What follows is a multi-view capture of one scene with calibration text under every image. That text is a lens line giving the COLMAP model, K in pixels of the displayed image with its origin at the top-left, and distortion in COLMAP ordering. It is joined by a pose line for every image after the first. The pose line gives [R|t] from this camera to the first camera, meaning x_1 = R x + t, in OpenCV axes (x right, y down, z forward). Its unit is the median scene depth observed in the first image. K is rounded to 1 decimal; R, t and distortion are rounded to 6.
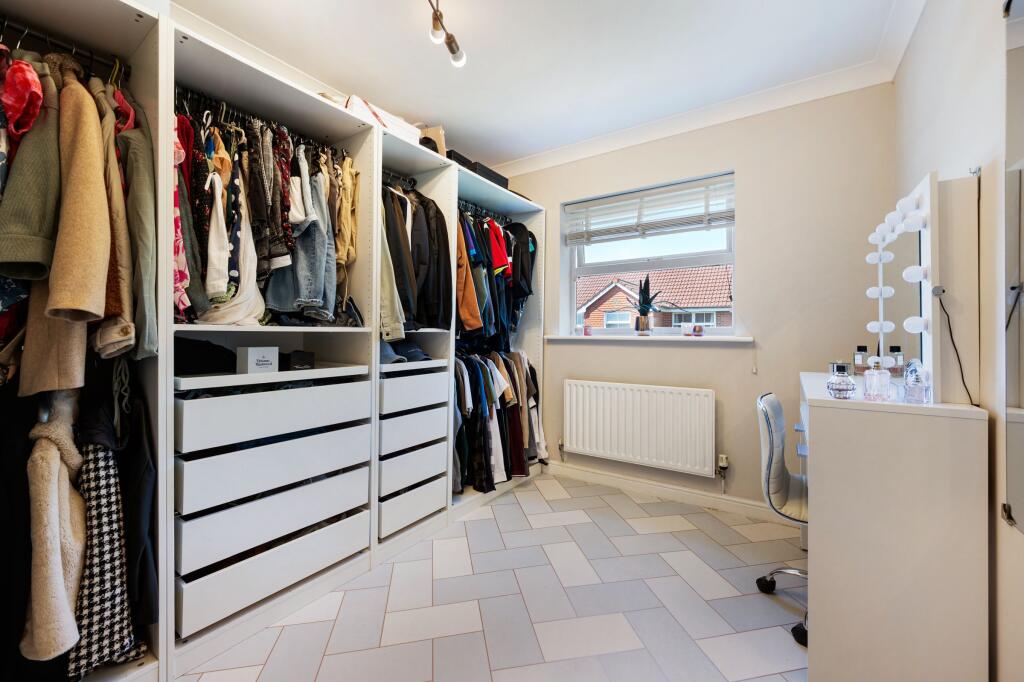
lens RADIAL K [[411.4, 0, 515.7], [0, 411.4, 337.1], [0, 0, 1]] dist [-0.002156, 0.000900]
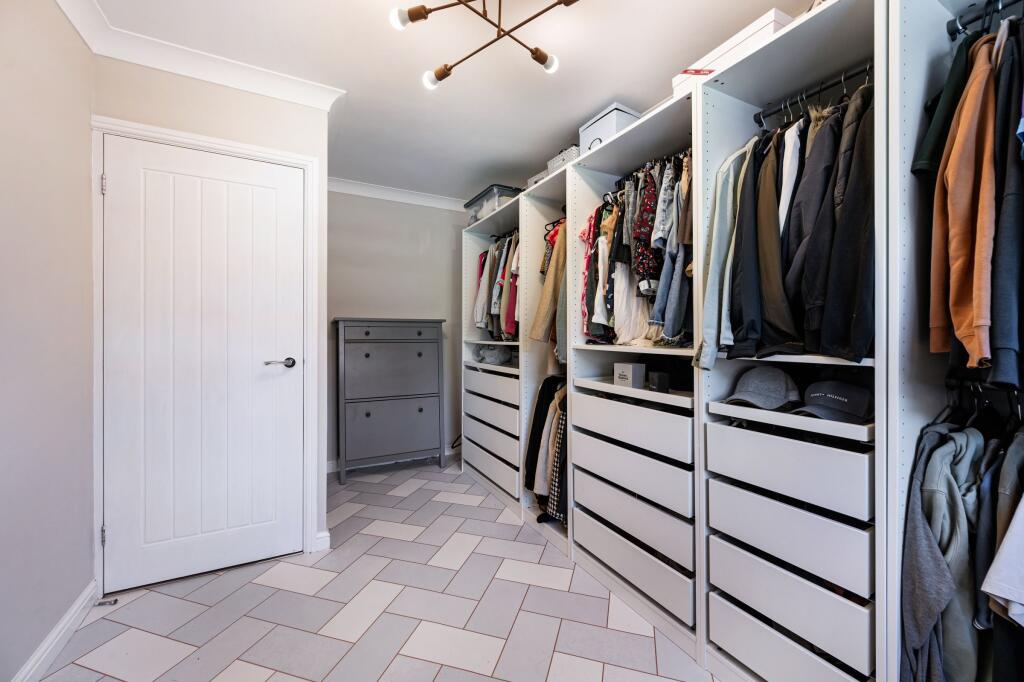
lens RADIAL K [[411.4, 0, 512.6], [0, 411.4, 336.4], [0, 0, 1]] dist [-0.002156, 0.000900]
pose [[-0.478703, 0.007550, -0.877945, 0.436965], [-0.003392, 0.999940, 0.010449, -0.050922], [0.877971, 0.007980, -0.478648, 0.941236]]
